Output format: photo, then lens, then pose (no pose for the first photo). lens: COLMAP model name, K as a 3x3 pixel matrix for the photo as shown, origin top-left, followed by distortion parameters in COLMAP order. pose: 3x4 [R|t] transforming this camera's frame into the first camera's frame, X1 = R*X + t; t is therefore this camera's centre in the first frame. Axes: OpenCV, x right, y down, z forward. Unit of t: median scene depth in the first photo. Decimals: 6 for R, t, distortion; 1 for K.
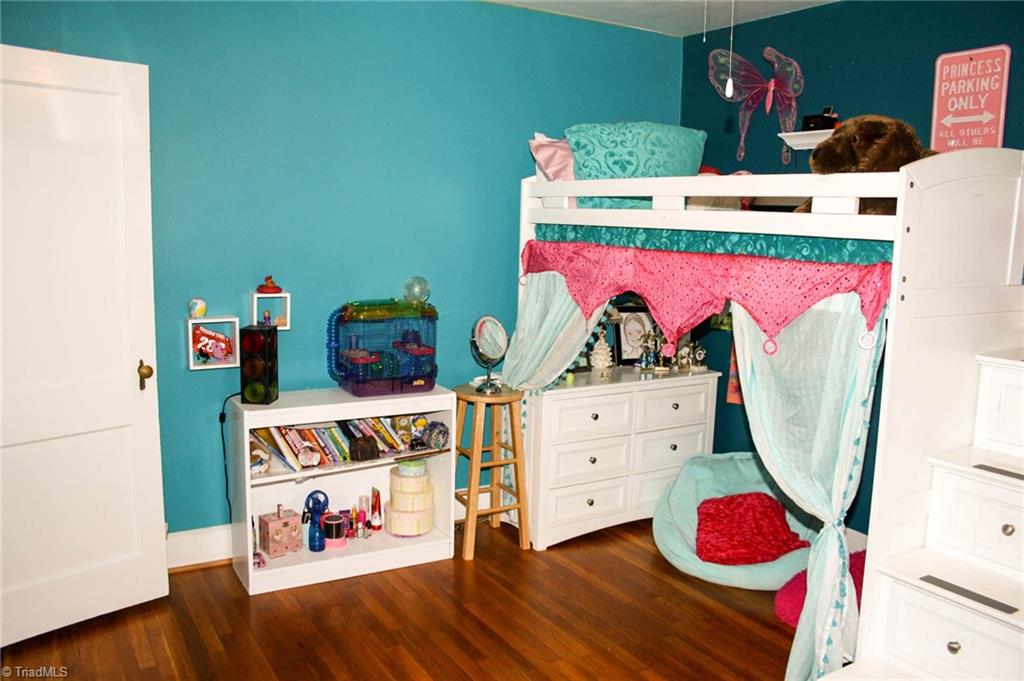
lens RADIAL K [[861.7, 0, 515.4], [0, 861.7, 342.1], [0, 0, 1]] dist [-0.154738, 0.134656]
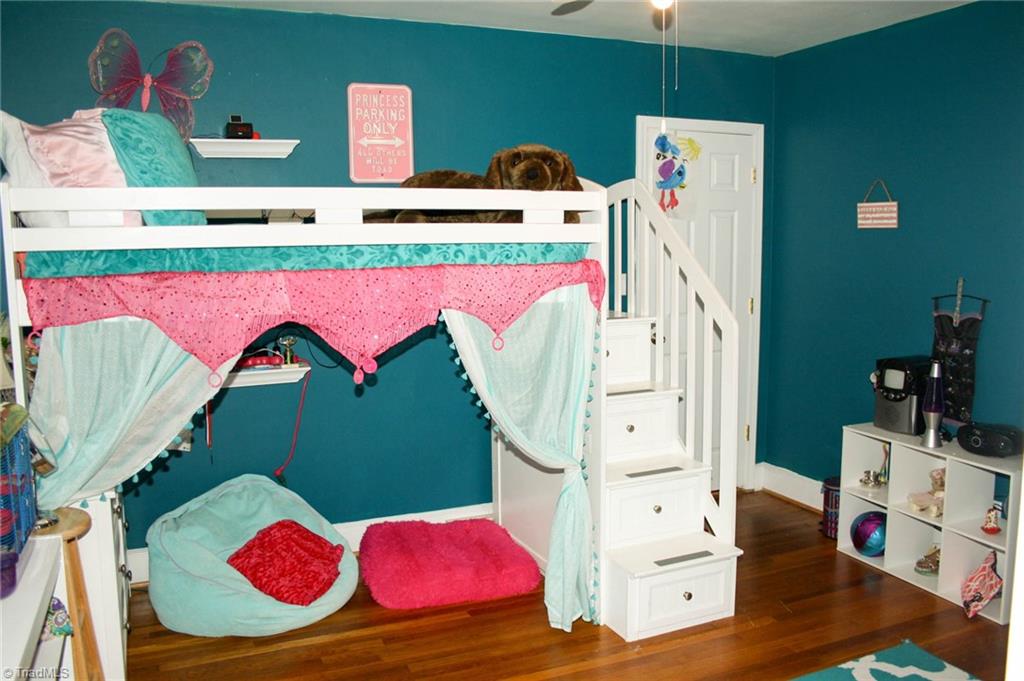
lens RADIAL K [[861.7, 0, 517.4], [0, 861.7, 339.2], [0, 0, 1]] dist [-0.154738, 0.134656]
pose [[0.123311, -0.142706, 0.982054, -0.678758], [0.154895, 0.980245, 0.122994, -0.113688], [-0.980205, 0.136949, 0.142980, 0.682024]]
